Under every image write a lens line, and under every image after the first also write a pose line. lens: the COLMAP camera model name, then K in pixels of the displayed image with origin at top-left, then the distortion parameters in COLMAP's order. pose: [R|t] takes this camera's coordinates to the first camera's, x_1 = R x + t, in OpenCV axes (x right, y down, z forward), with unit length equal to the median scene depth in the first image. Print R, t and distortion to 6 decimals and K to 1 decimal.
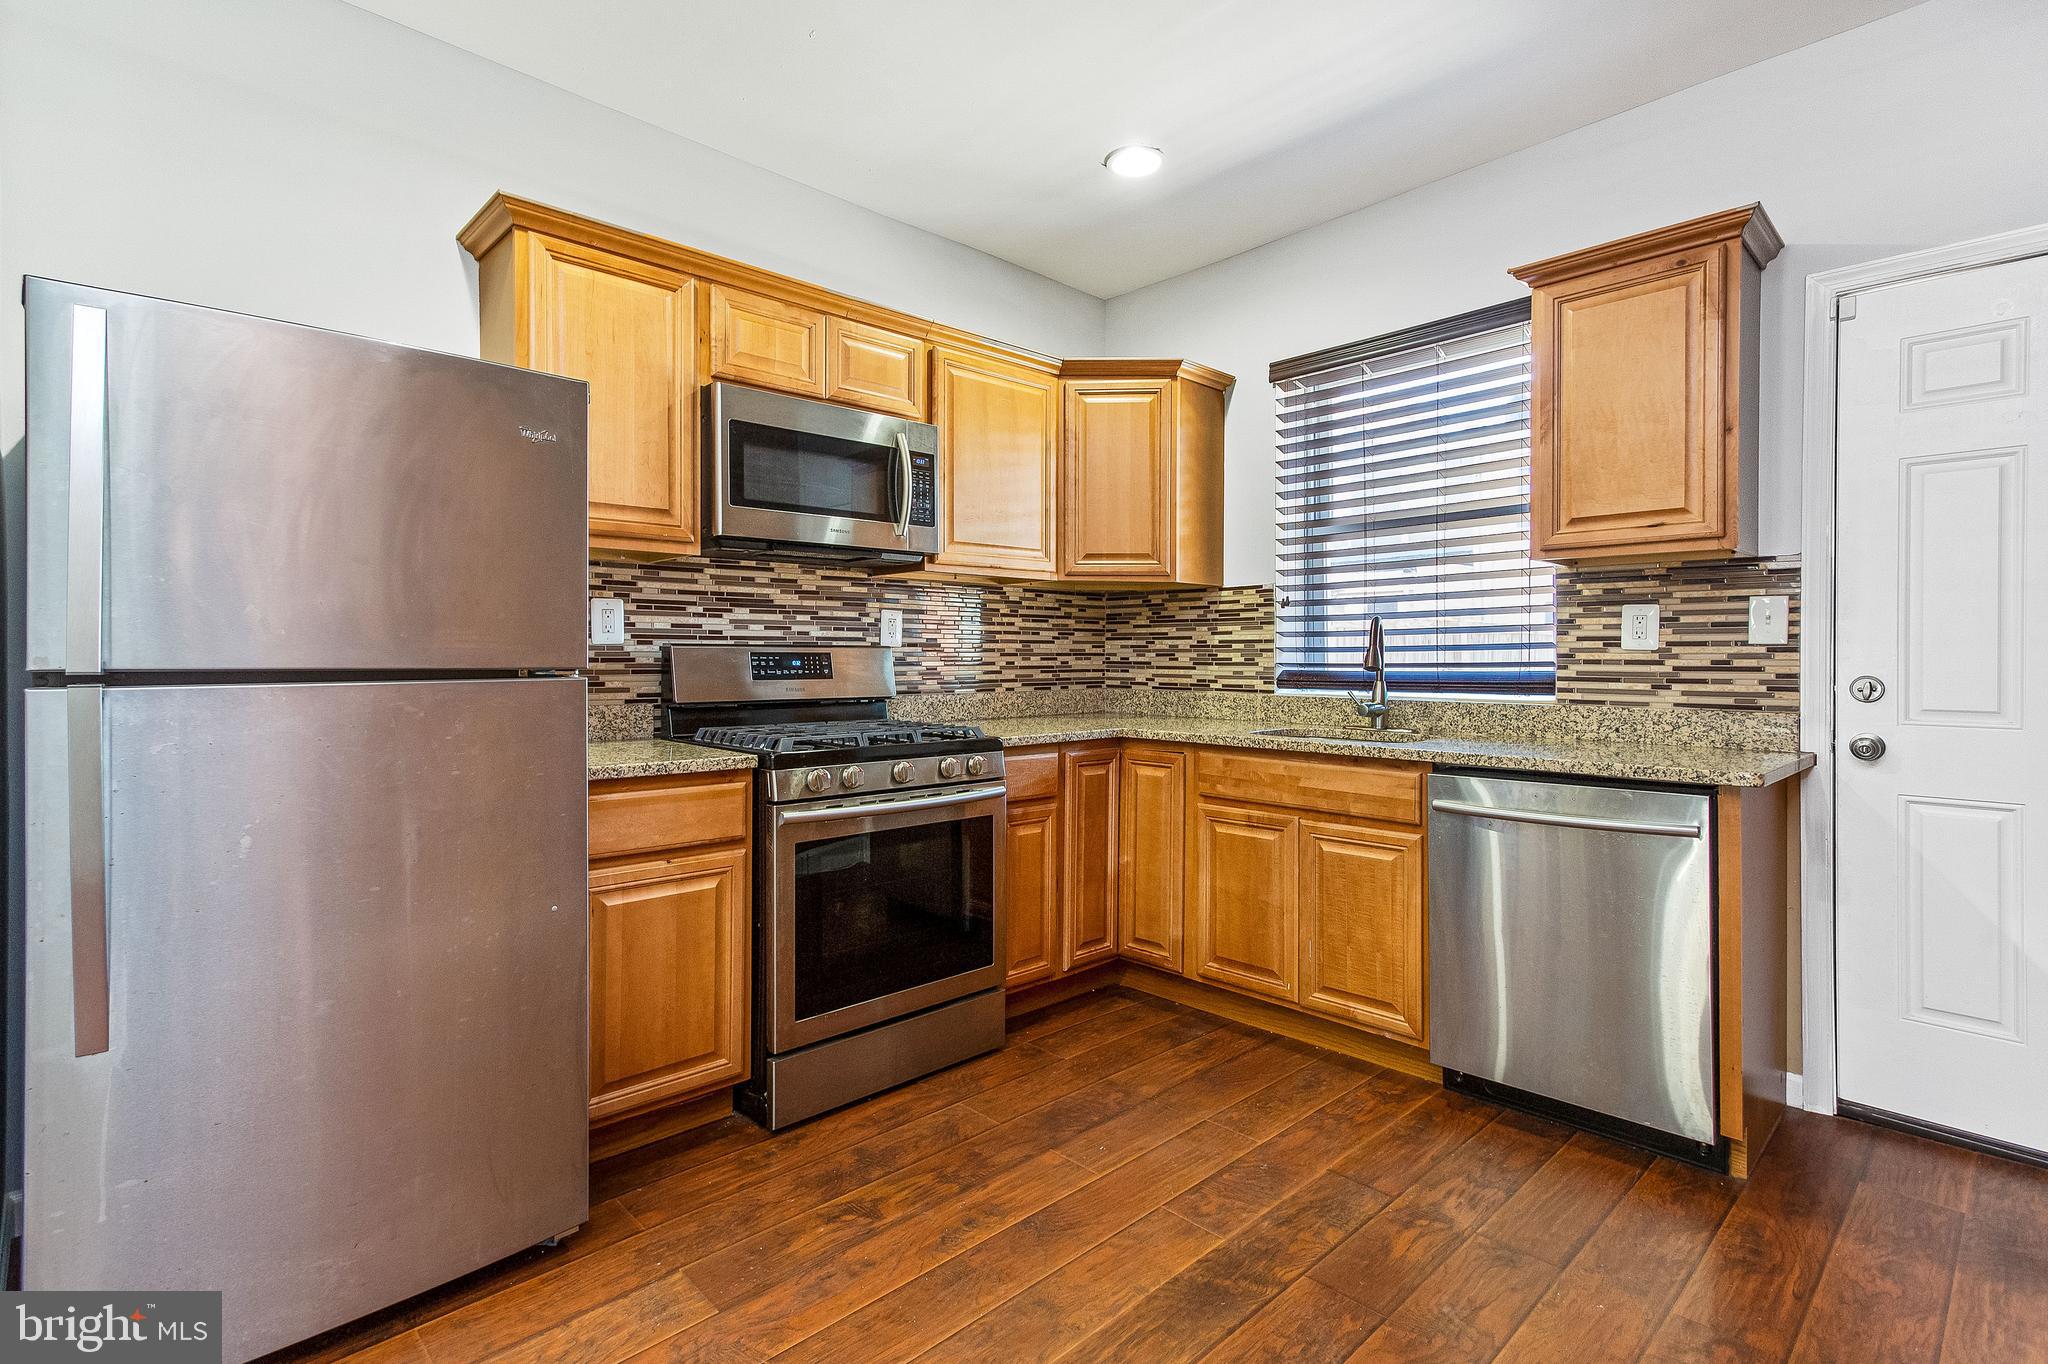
lens RADIAL K [[974.8, 0, 1010.7], [0, 974.8, 662.1], [0, 0, 1]] dist [0.011805, -0.000052]
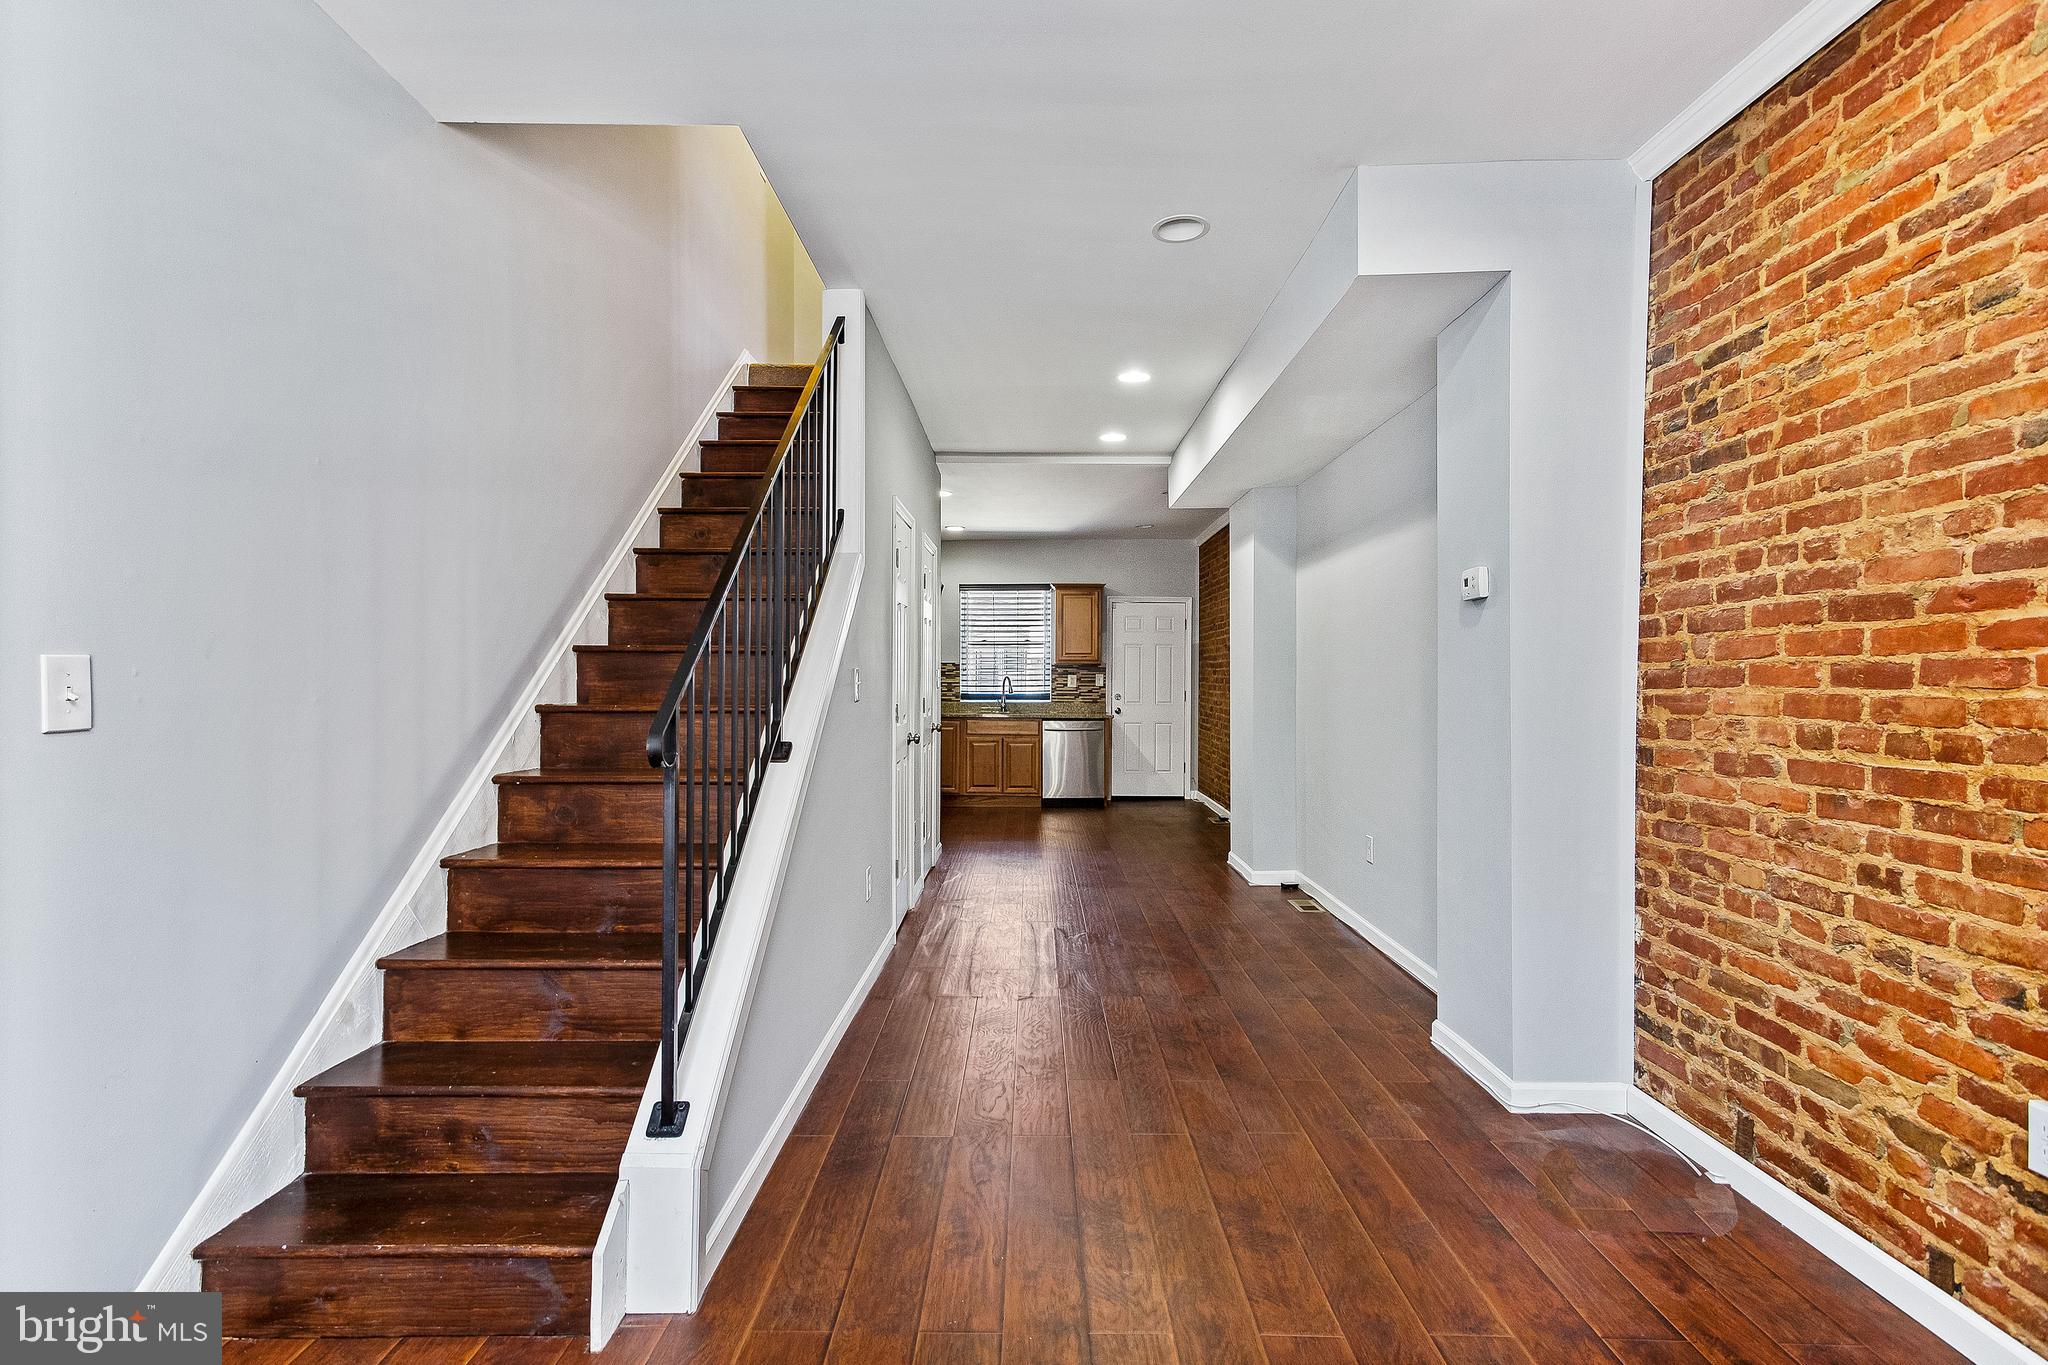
lens RADIAL K [[989.4, 0, 1019.0], [0, 989.4, 688.0], [0, 0, 1]] dist [0.014019, -0.000095]
pose [[0.695215, -0.003175, 0.718795, -1.956704], [-0.000911, 0.999986, 0.005299, -0.026103], [-0.718801, -0.004339, 0.695202, -1.300843]]
